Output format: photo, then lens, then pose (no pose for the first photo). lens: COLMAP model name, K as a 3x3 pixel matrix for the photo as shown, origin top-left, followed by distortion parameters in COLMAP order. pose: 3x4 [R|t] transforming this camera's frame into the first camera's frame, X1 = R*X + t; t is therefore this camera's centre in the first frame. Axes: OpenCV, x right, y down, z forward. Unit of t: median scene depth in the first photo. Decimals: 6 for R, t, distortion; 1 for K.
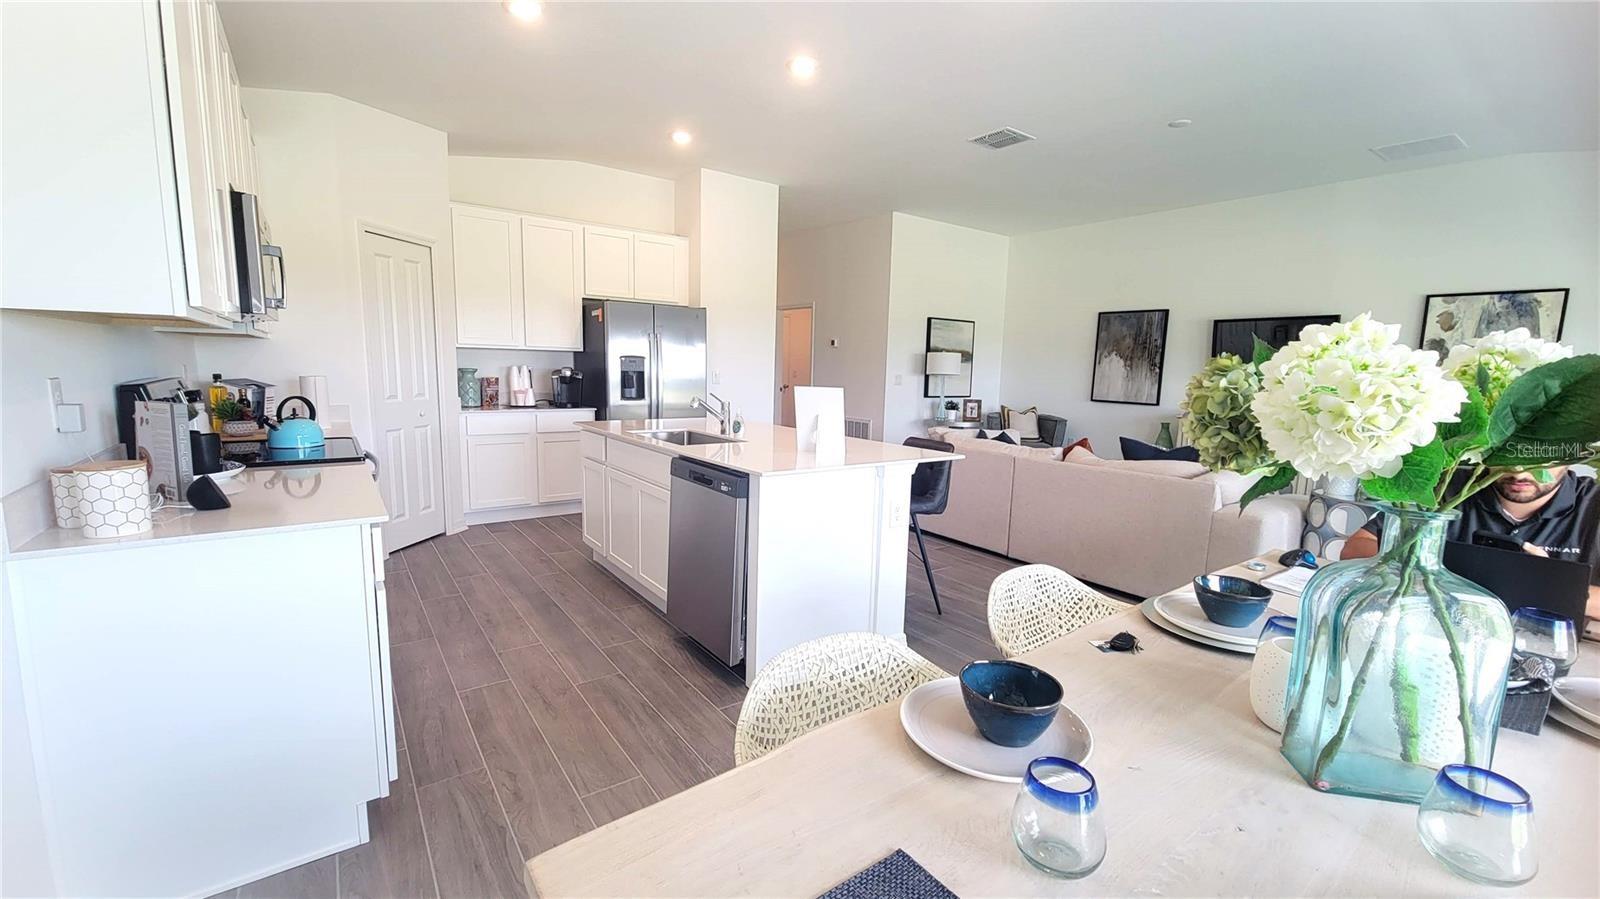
lens RADIAL K [[664.0, 0, 805.0], [0, 664.0, 457.9], [0, 0, 1]] dist [-0.000265, 0.000158]
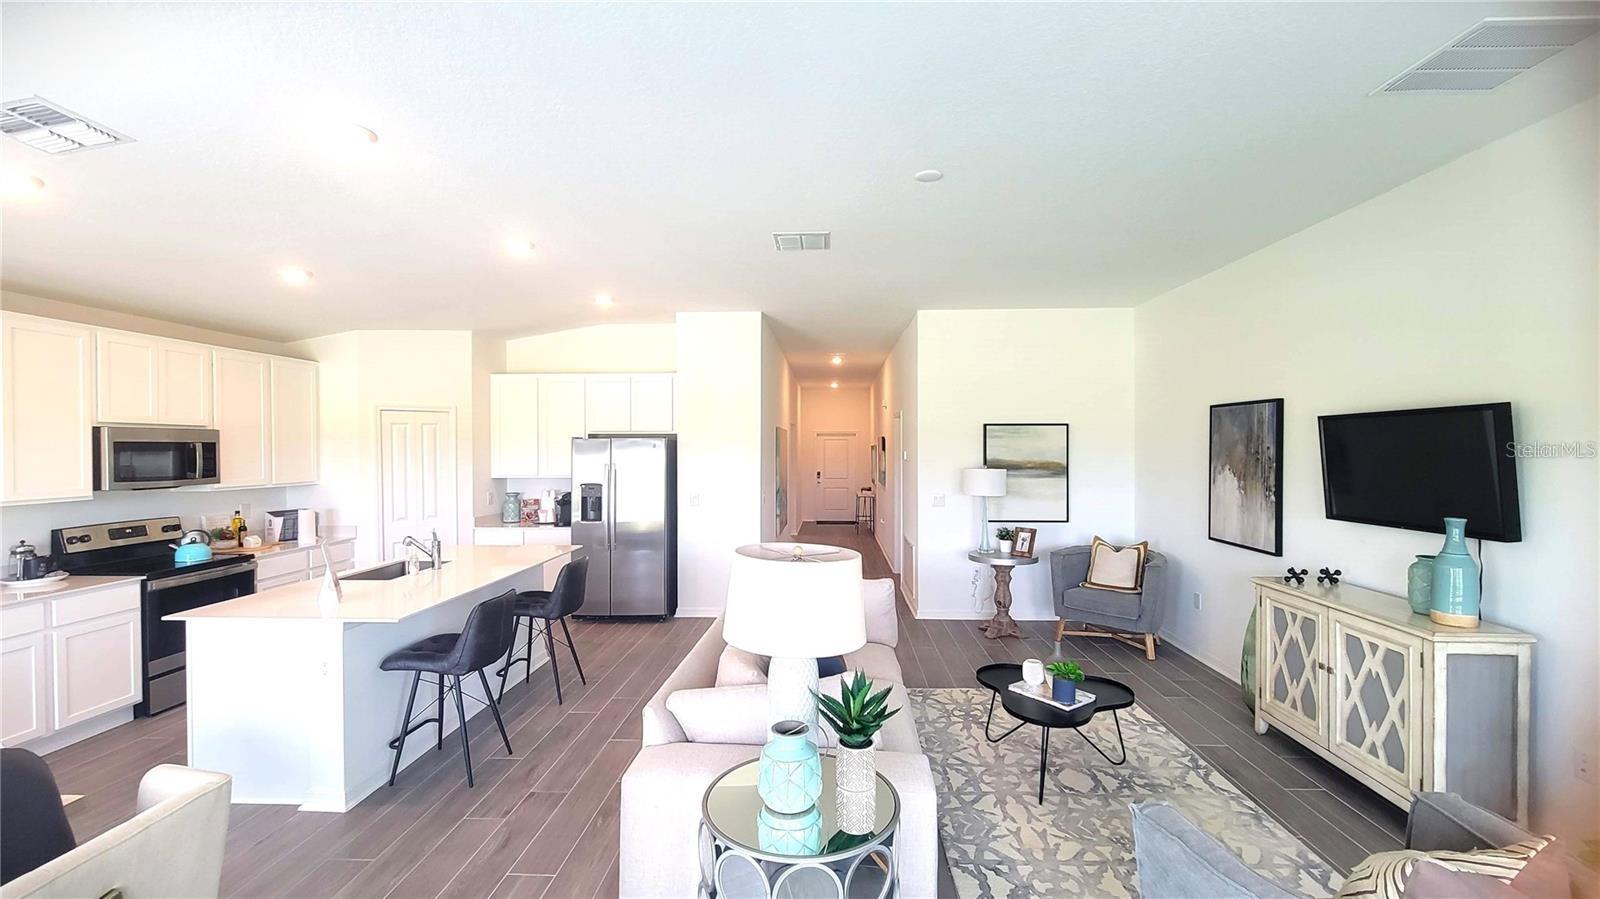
lens RADIAL K [[664.0, 0, 800.7], [0, 664.0, 449.1], [0, 0, 1]] dist [-0.000265, 0.000158]
pose [[0.777216, -0.026441, -0.628678, 0.556851], [-0.063876, 0.990640, -0.120631, -0.072246], [0.625983, 0.133914, 0.768253, 0.248921]]
